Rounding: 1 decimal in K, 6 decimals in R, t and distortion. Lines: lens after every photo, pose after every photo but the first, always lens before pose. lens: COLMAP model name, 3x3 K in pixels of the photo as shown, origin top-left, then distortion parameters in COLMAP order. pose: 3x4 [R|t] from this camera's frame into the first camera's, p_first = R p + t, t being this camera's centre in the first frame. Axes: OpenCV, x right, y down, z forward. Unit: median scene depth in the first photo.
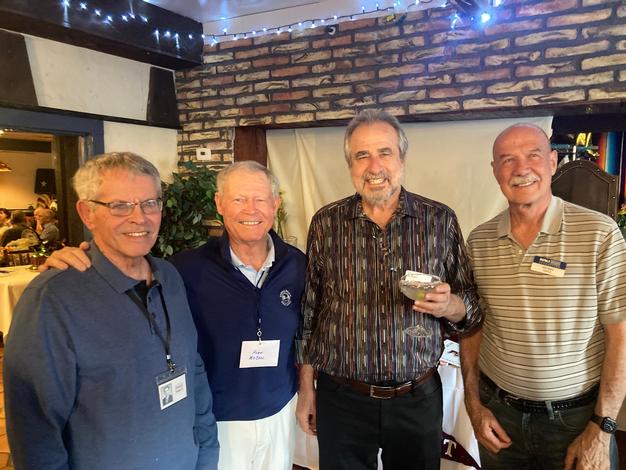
lens RADIAL K [[532.8, 0, 313.0], [0, 532.8, 235.0], [0, 0, 1]] dist [0.004093, -0.000470]
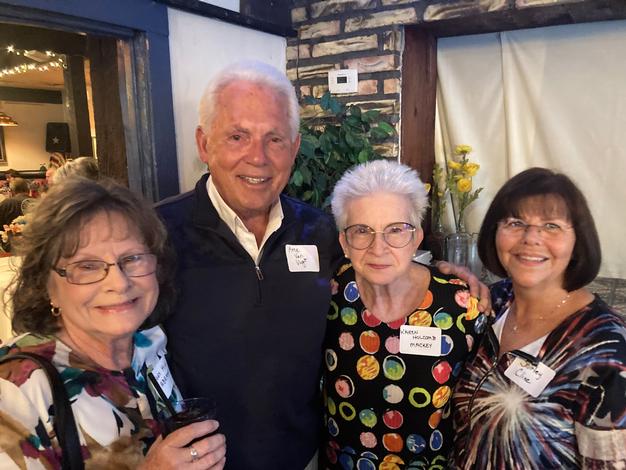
lens RADIAL K [[532.8, 0, 313.0], [0, 532.8, 235.0], [0, 0, 1]] dist [0.004093, -0.000470]
pose [[0.999627, -0.008276, -0.026040, -0.241910], [0.010498, 0.996206, 0.086387, -0.048525], [0.025226, -0.086628, 0.995921, 0.492560]]
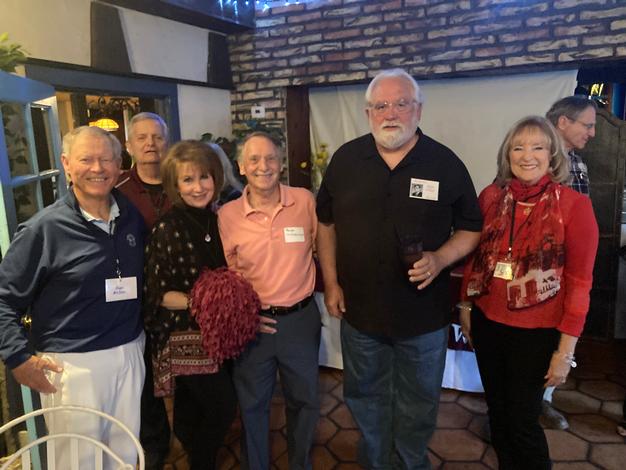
lens RADIAL K [[532.8, 0, 313.0], [0, 532.8, 235.0], [0, 0, 1]] dist [0.004093, -0.000470]
pose [[0.998184, -0.038459, 0.046371, -0.166259], [0.034741, 0.996311, 0.078473, 0.020373], [-0.049218, -0.076719, 0.995837, -0.131337]]
